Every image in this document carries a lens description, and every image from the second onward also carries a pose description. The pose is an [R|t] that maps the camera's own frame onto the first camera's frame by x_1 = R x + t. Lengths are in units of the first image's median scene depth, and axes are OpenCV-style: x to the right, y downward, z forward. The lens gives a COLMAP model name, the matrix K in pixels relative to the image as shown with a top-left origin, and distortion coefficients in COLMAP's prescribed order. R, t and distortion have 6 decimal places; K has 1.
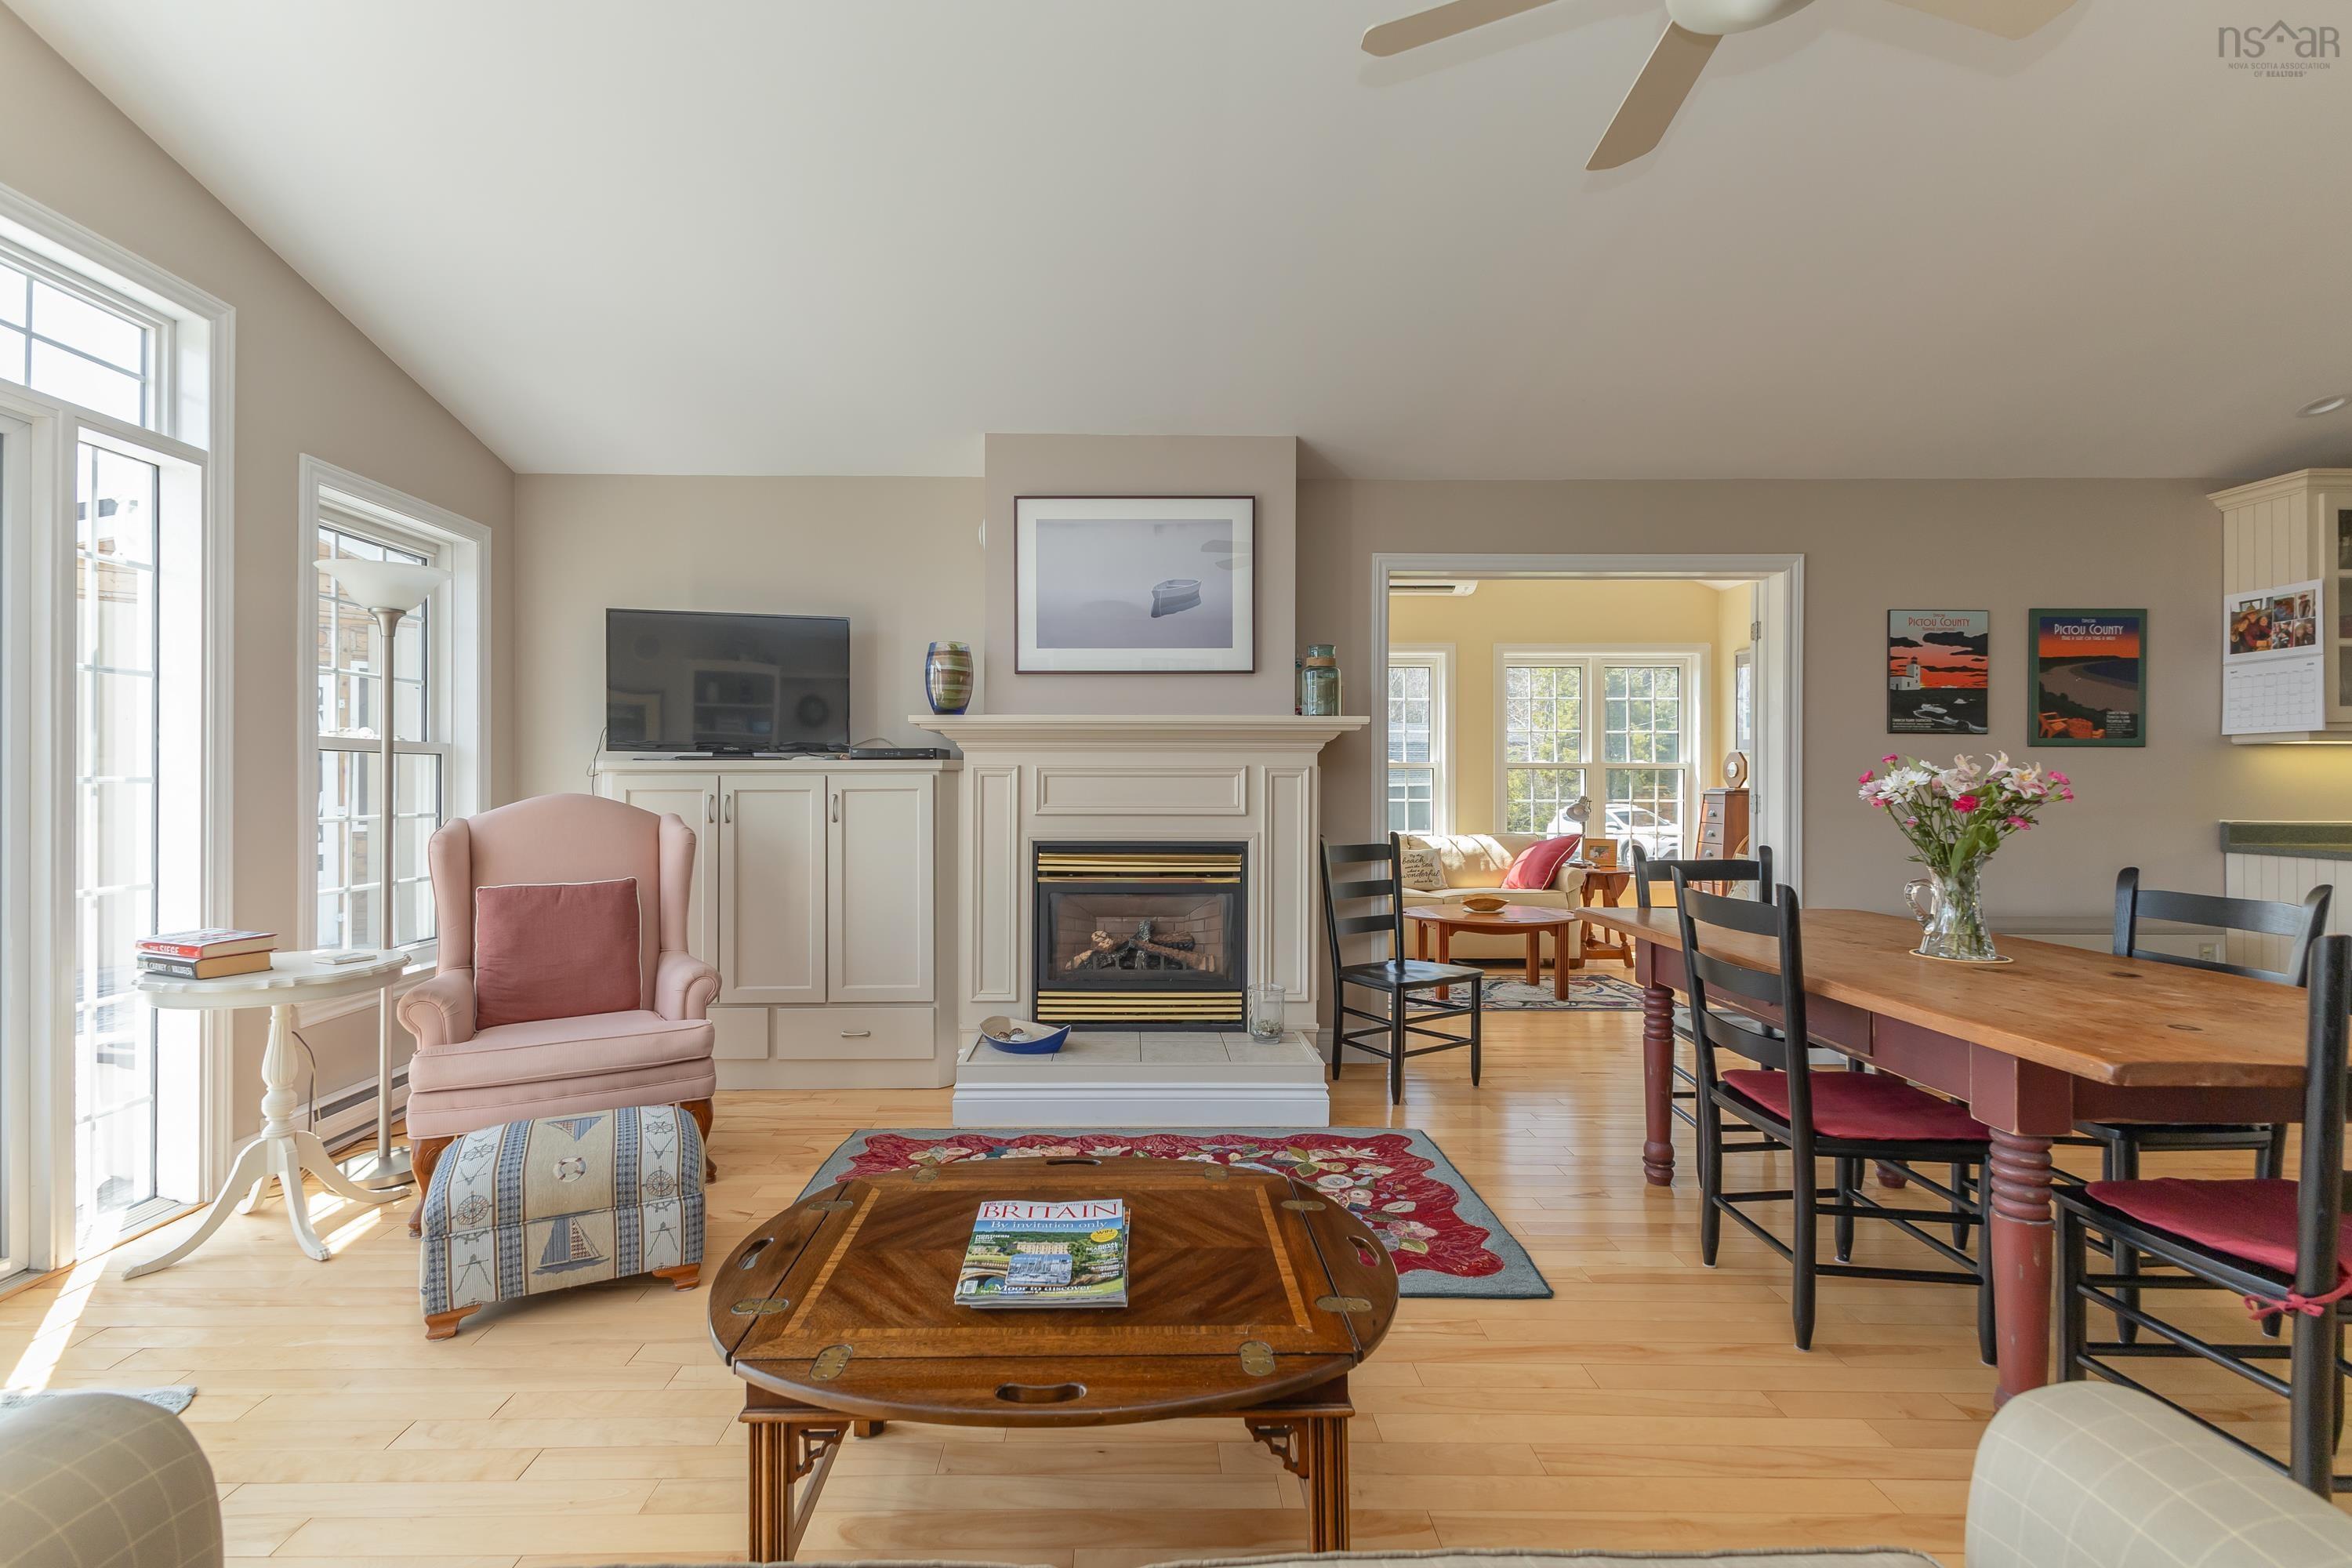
lens RADIAL K [[1035.2, 0, 1126.2], [0, 1035.2, 777.7], [0, 0, 1]] dist [0.014832, -0.003558]
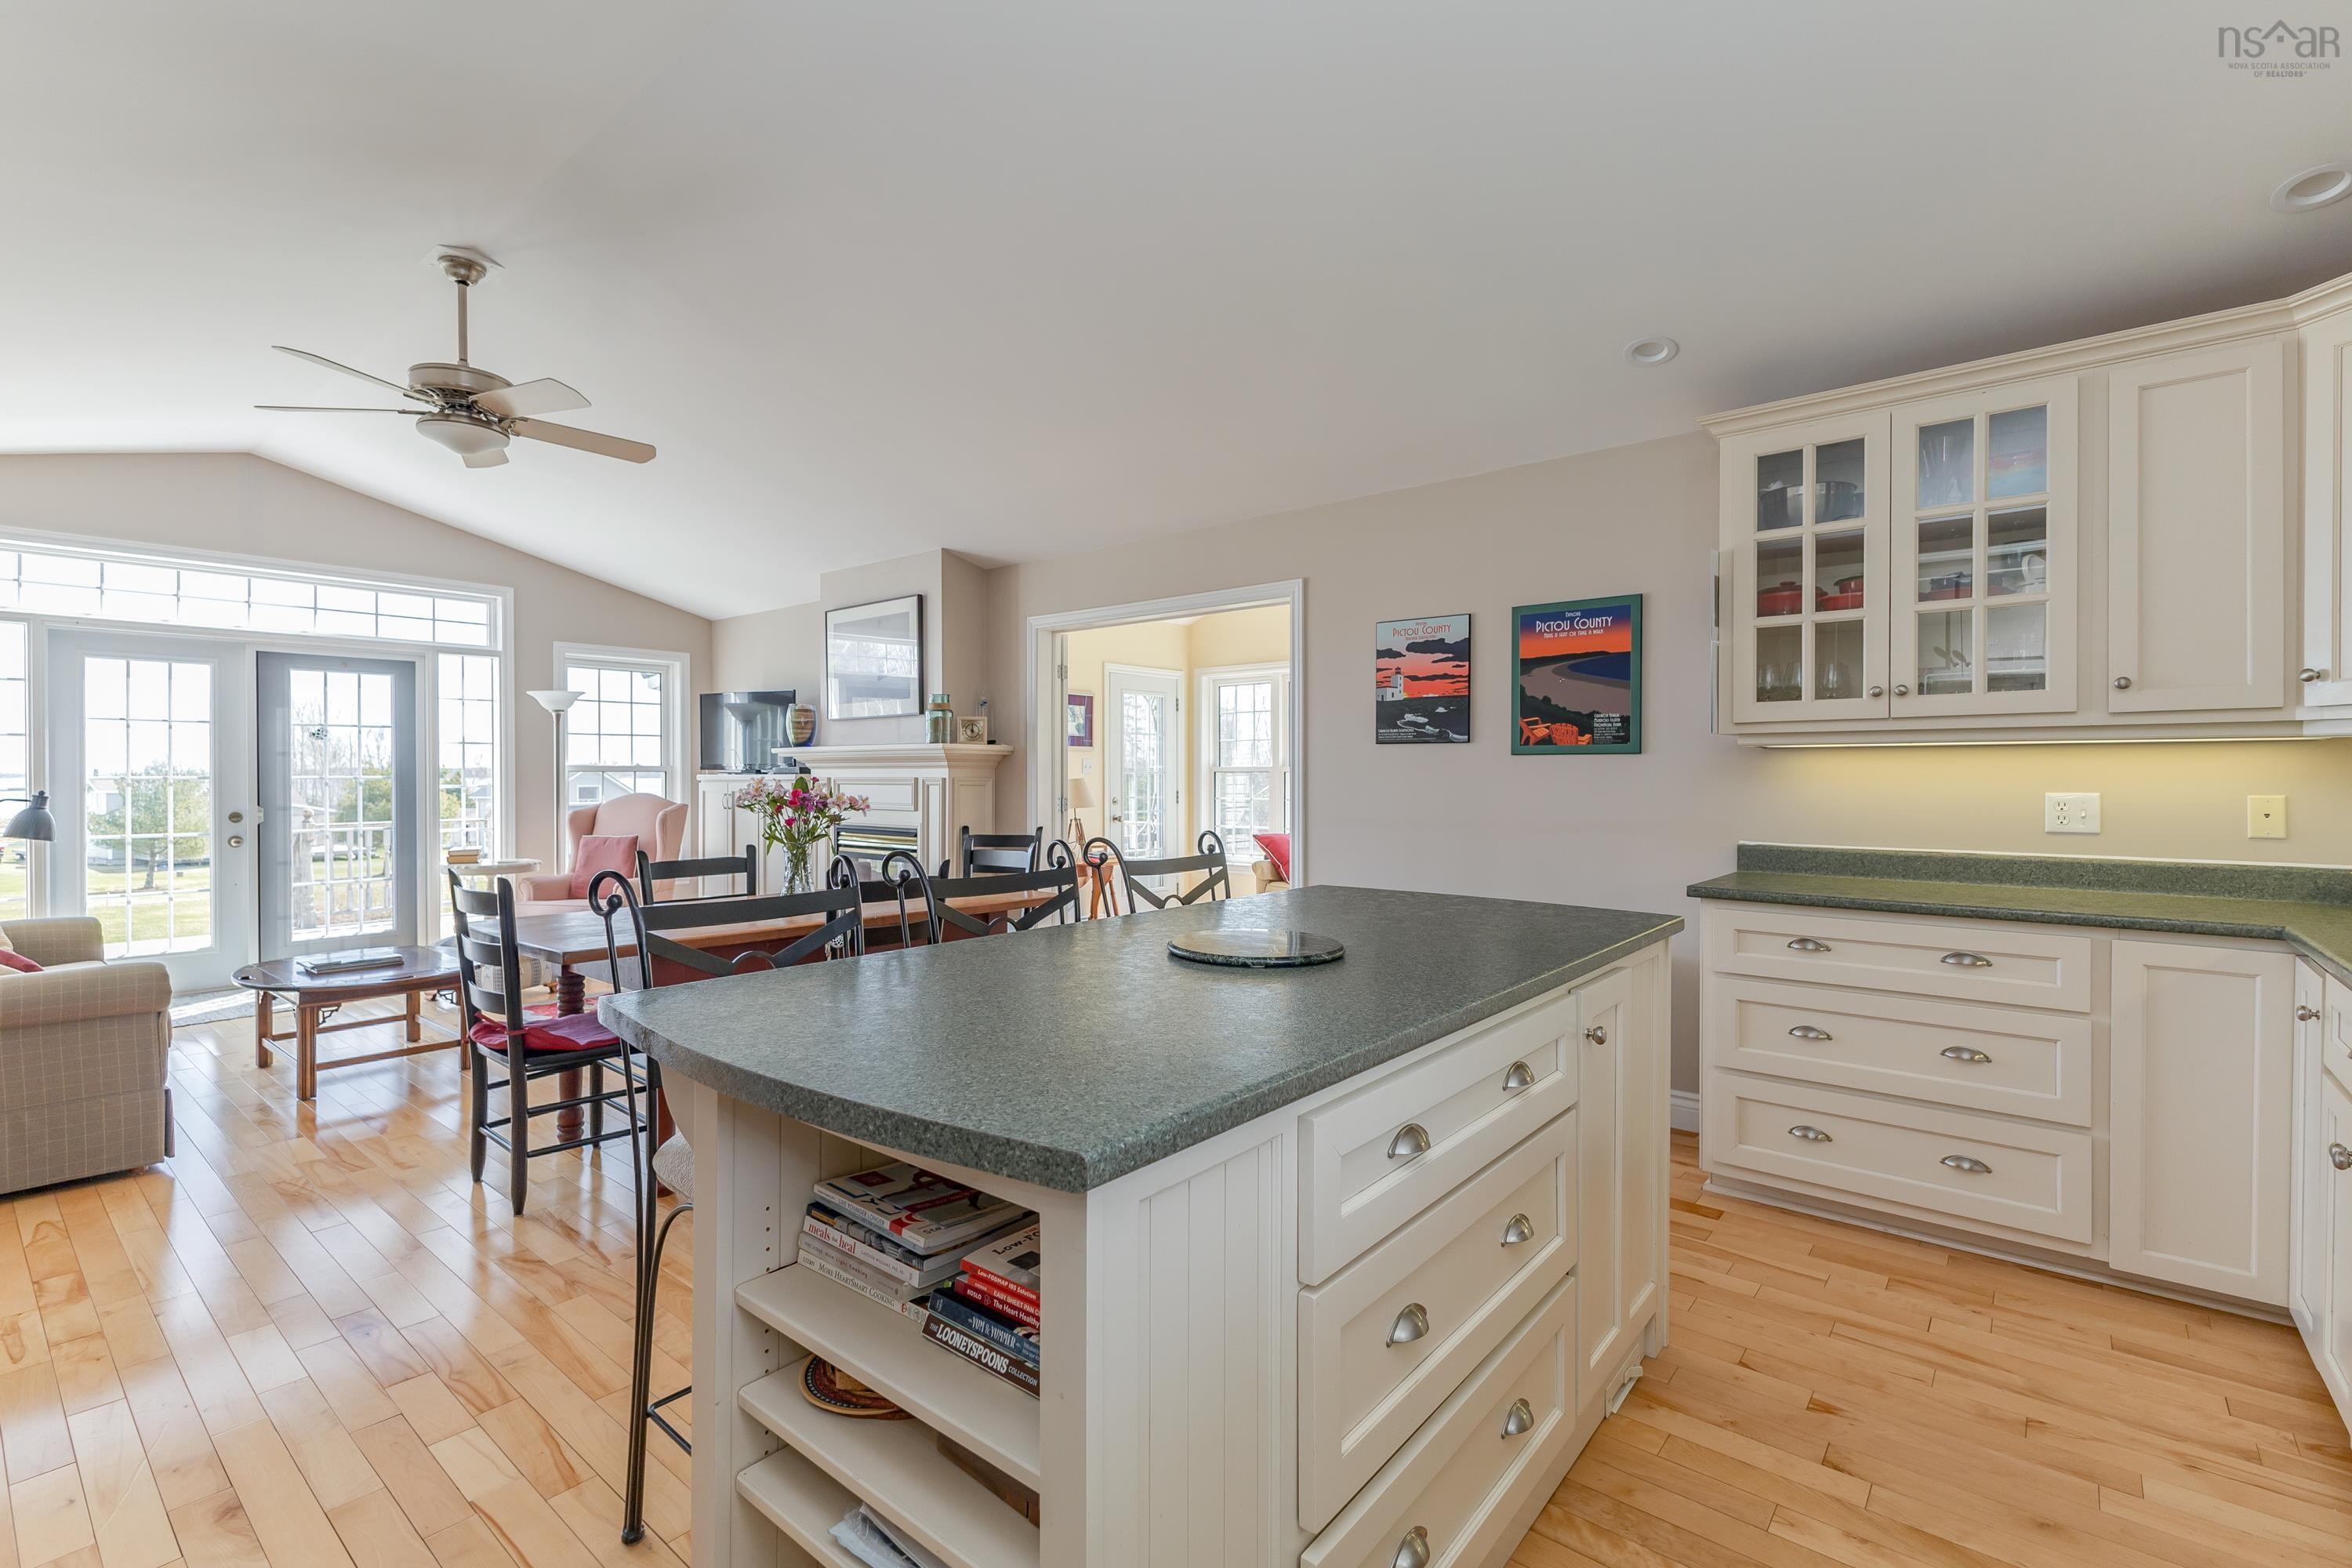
lens RADIAL K [[1035.7, 0, 1169.4], [0, 1035.7, 776.4], [0, 0, 1]] dist [0.016307, -0.001064]
pose [[0.766007, -0.000765, -0.642832, 1.327697], [0.004160, 0.999984, 0.003767, -0.016924], [0.642819, -0.005560, 0.765998, 0.102118]]
